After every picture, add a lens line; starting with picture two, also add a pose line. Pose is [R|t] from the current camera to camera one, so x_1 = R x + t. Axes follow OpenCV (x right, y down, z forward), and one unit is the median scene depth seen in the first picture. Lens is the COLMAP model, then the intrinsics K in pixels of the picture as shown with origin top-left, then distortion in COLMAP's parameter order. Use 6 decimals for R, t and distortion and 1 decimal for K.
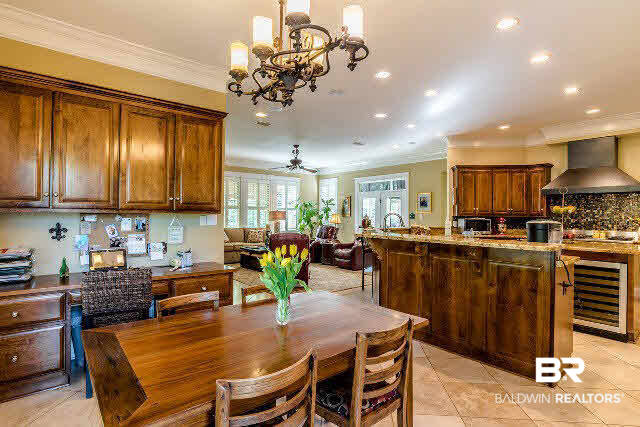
lens RADIAL K [[317.5, 0, 320.0], [0, 317.5, 213.5], [0, 0, 1]] dist [-0.000416, -0.000056]
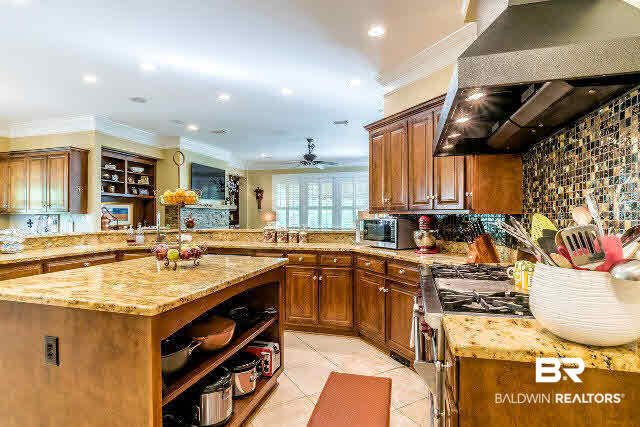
lens RADIAL K [[331.0, 0, 320.0], [0, 331.0, 213.5], [0, 0, 1]] dist [0.000286, 0.000074]
pose [[0.563087, -0.010610, -0.826329, 0.732105], [0.007951, 0.999941, -0.007421, 0.008790], [0.826359, -0.002391, 0.563138, 0.490825]]
